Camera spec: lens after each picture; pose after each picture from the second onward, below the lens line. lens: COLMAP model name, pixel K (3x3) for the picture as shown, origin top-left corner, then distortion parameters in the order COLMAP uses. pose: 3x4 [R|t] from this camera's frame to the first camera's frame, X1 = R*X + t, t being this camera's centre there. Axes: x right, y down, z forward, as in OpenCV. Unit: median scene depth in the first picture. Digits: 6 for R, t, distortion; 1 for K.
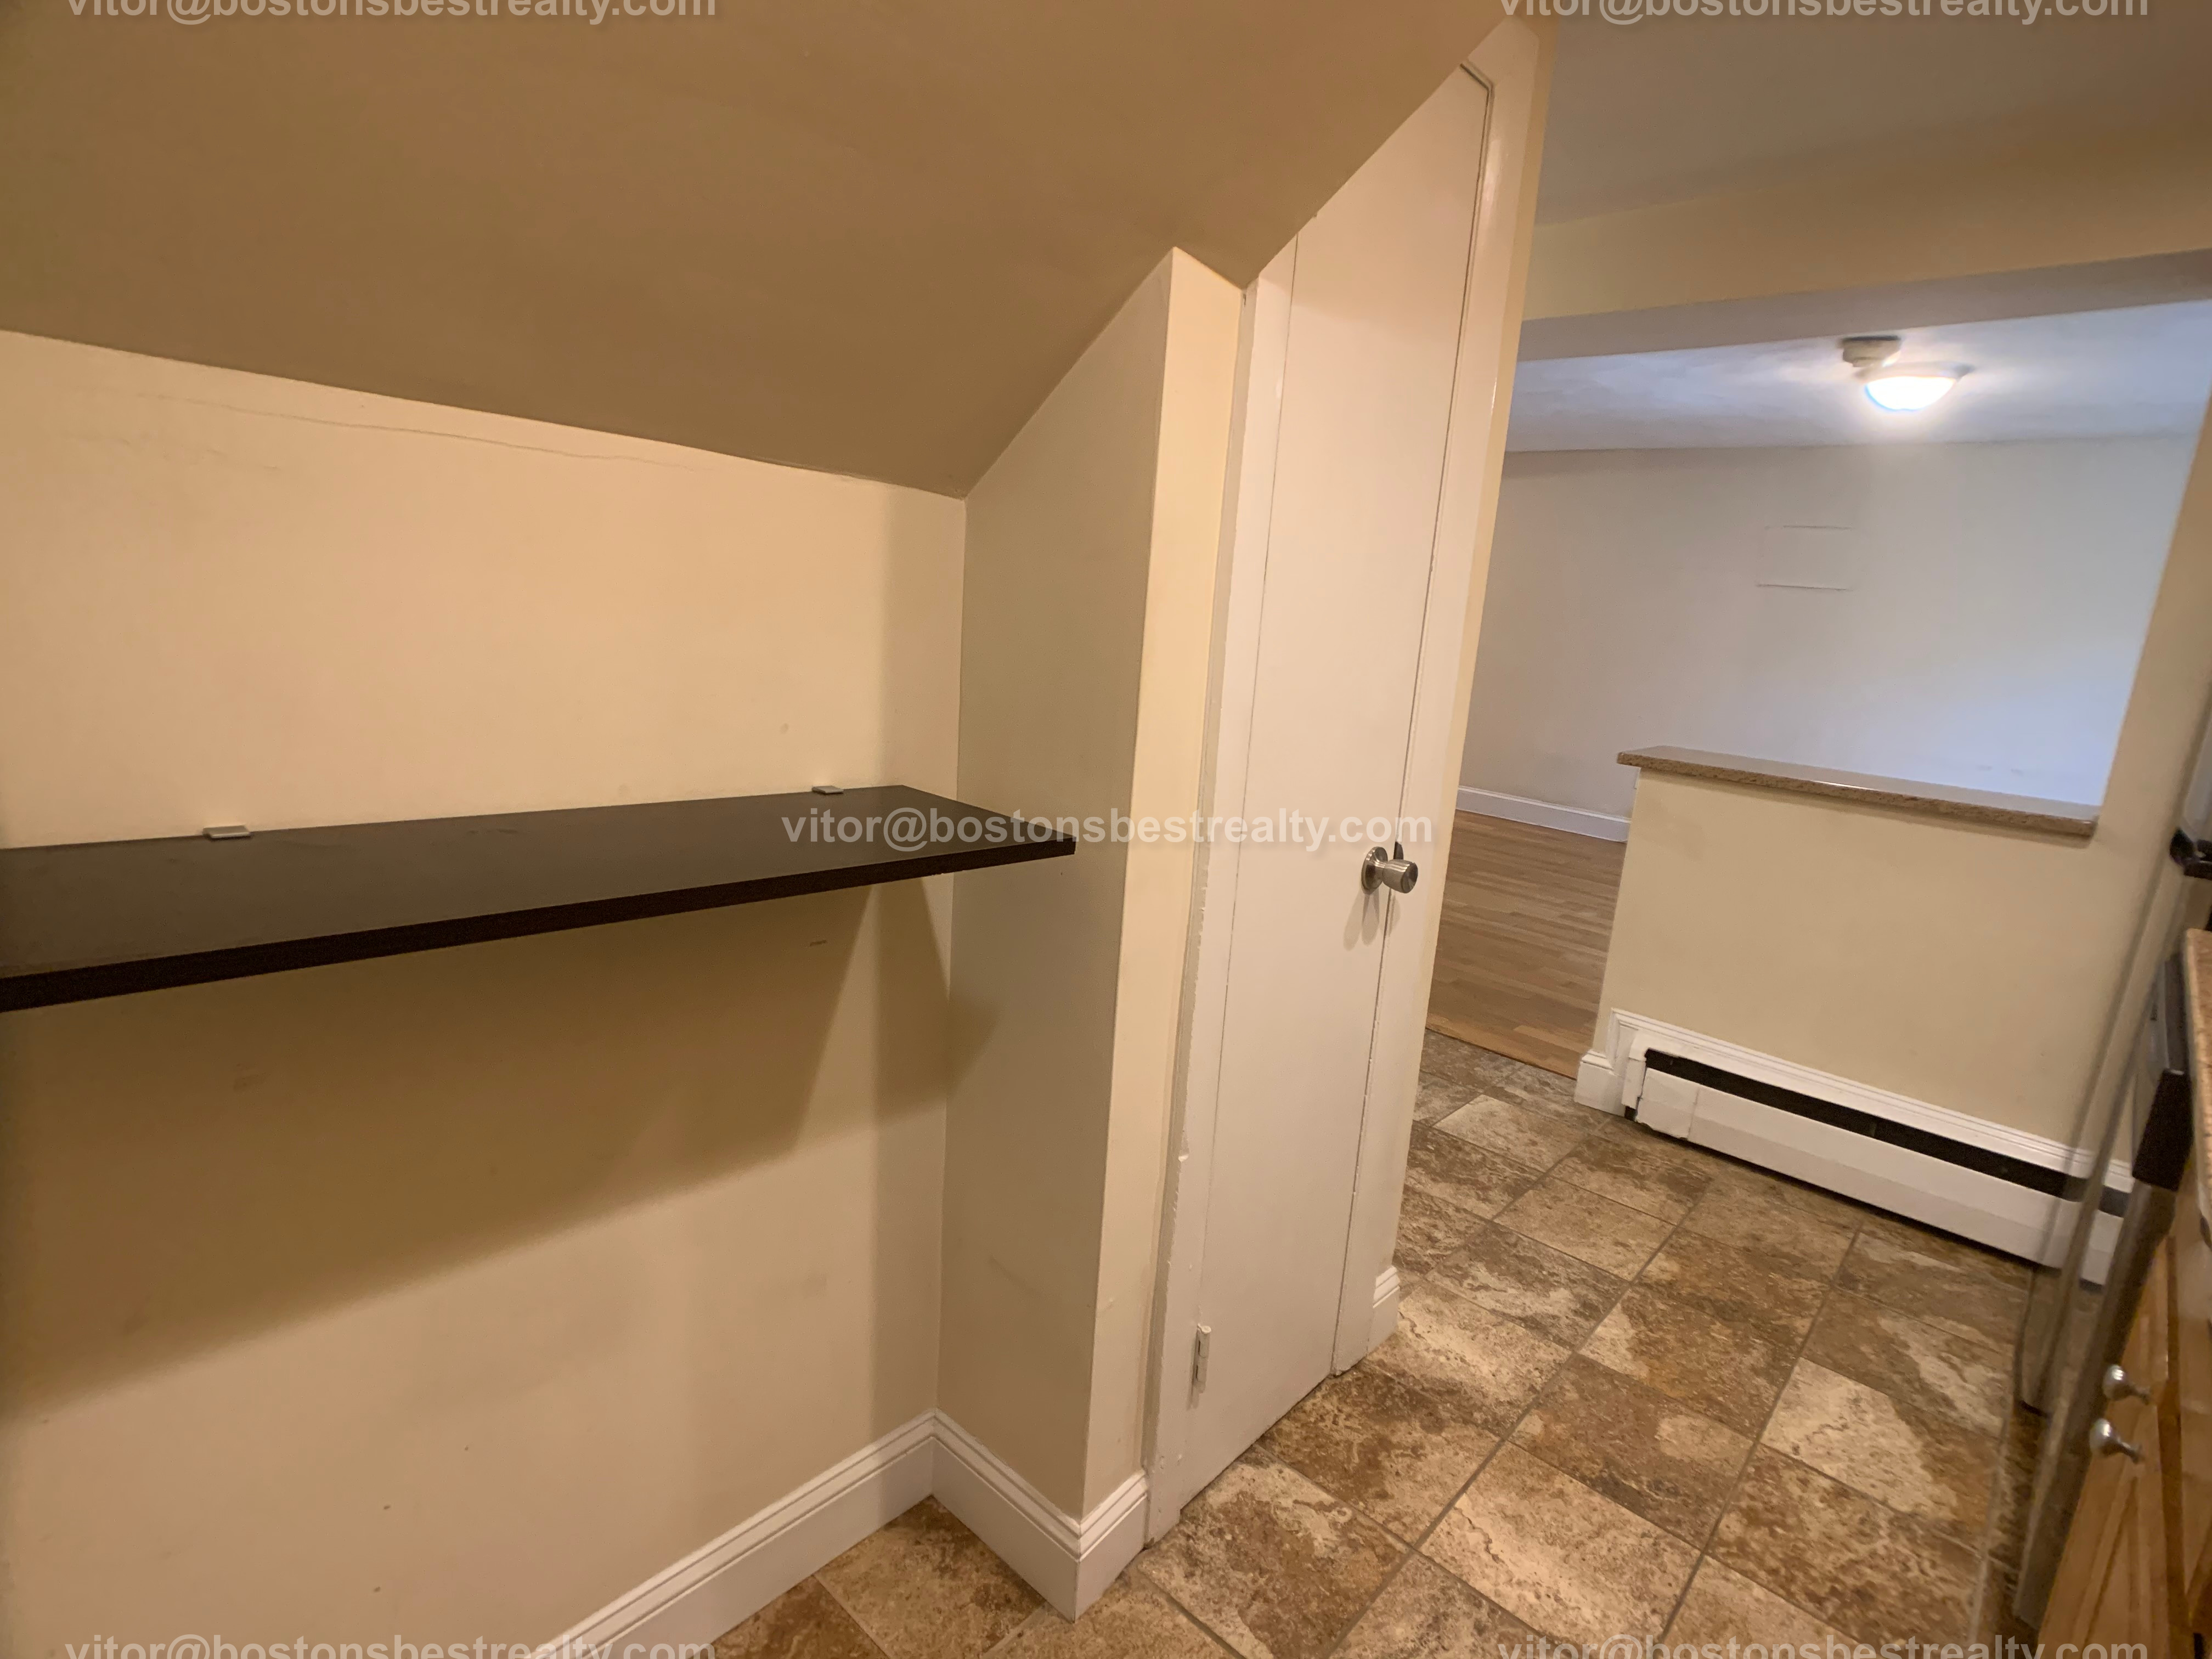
lens RADIAL K [[1113.1, 0, 1129.5], [0, 1113.1, 826.5], [0, 0, 1]] dist [-0.054039, 0.027009]
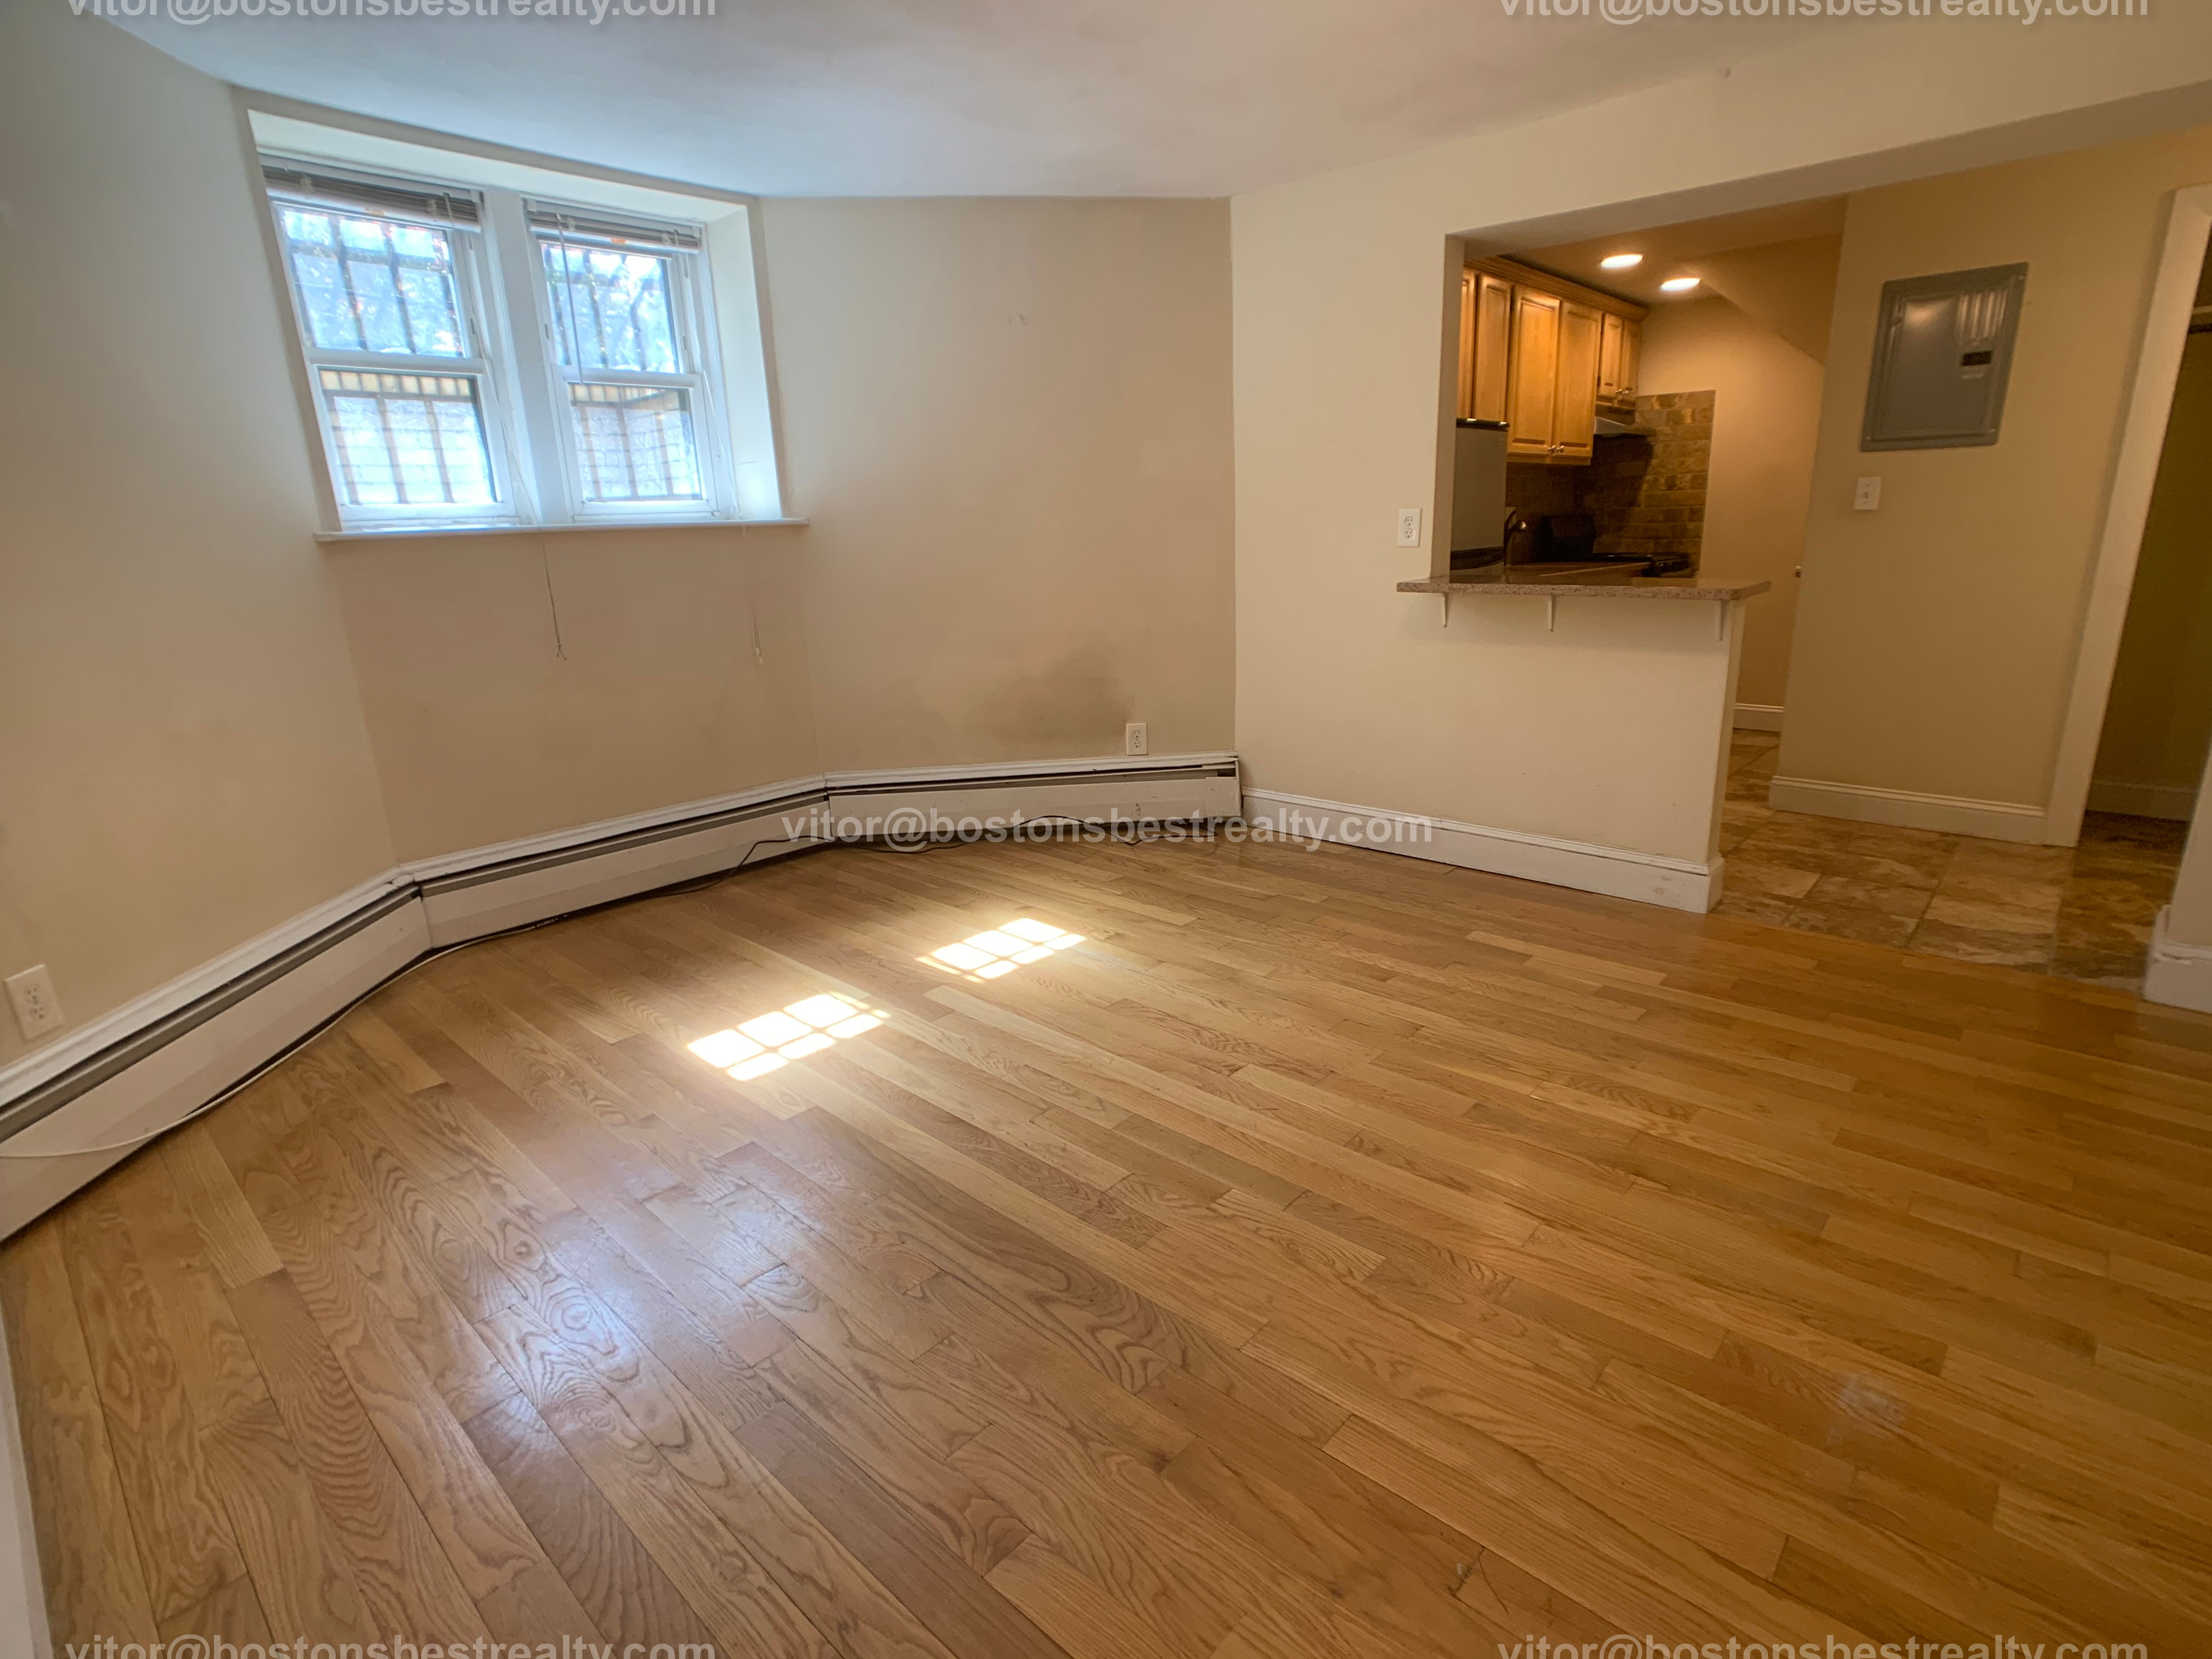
lens RADIAL K [[1109.4, 0, 1110.0], [0, 1109.4, 831.6], [0, 0, 1]] dist [-0.043899, 0.022453]
pose [[-0.999264, -0.036698, -0.011179, 1.625603], [-0.037647, 0.882044, 0.469660, -0.492005], [-0.007375, 0.469735, -0.882776, 3.062681]]
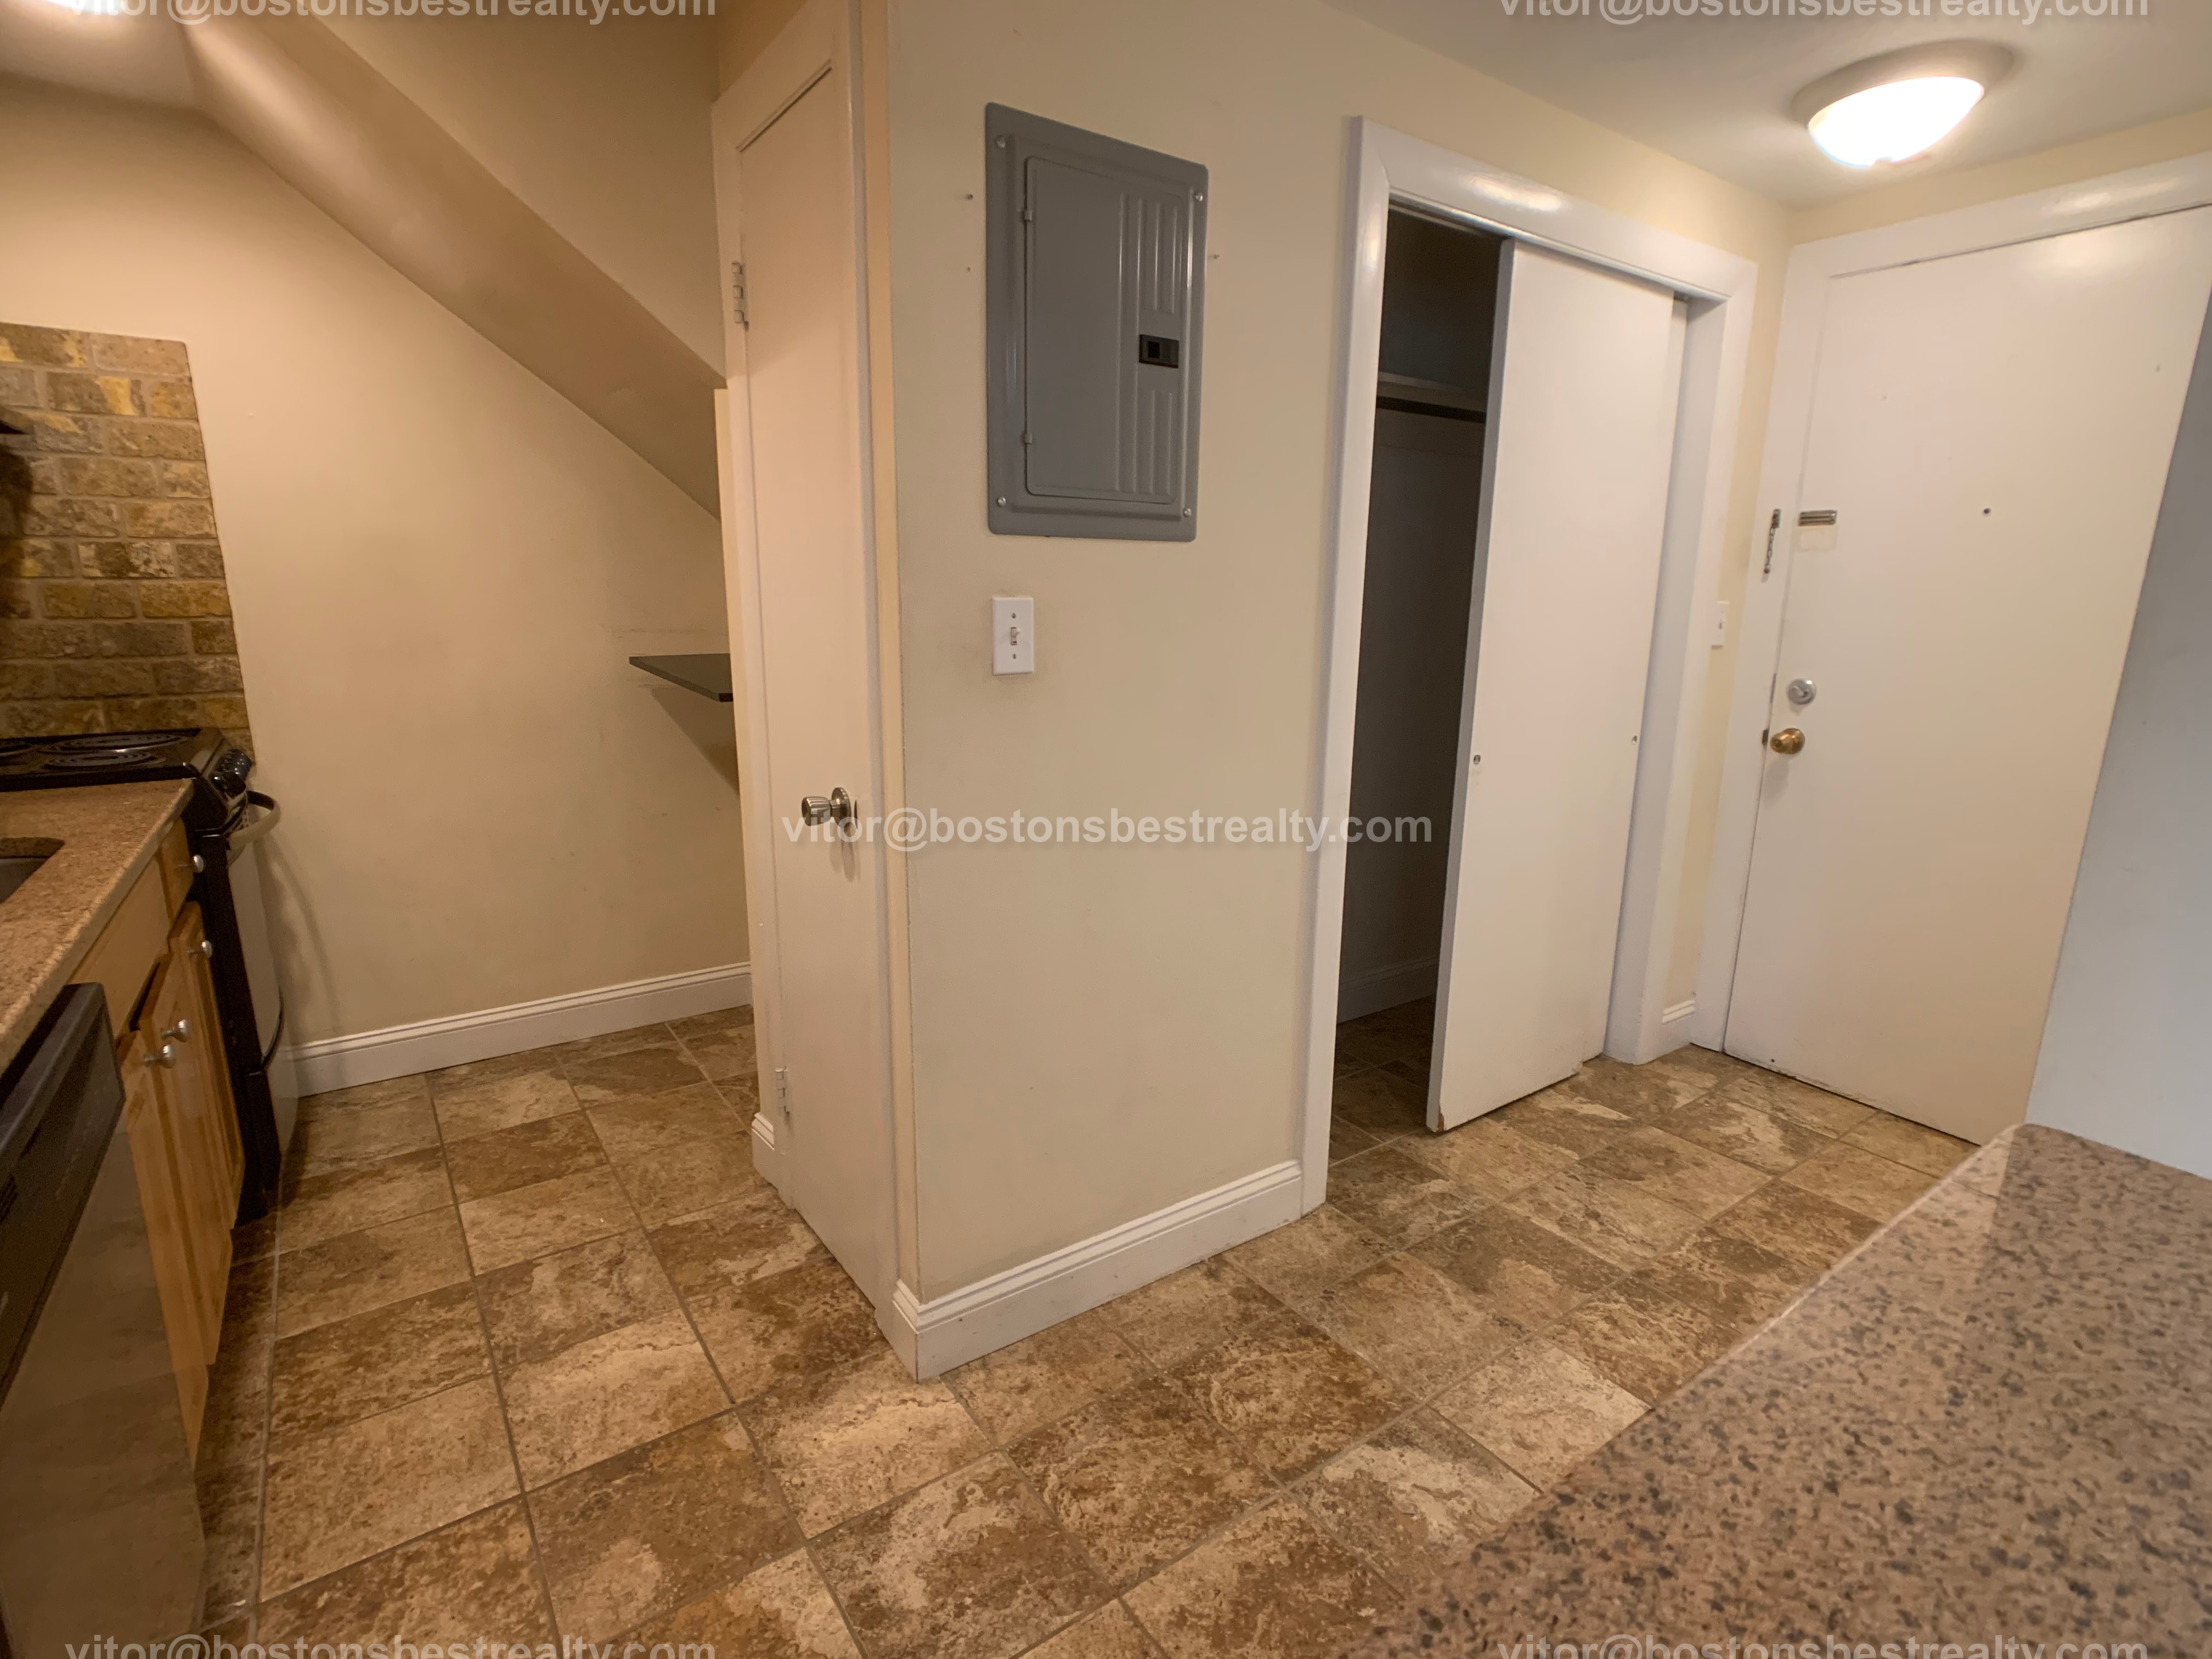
lens RADIAL K [[1112.9, 0, 1116.4], [0, 1112.9, 824.3], [0, 0, 1]] dist [-0.038142, 0.024105]
pose [[-0.209907, 0.142252, -0.967318, 1.045202], [-0.237793, 0.952224, 0.191633, -0.190397], [0.948363, 0.270247, -0.166052, 1.219731]]
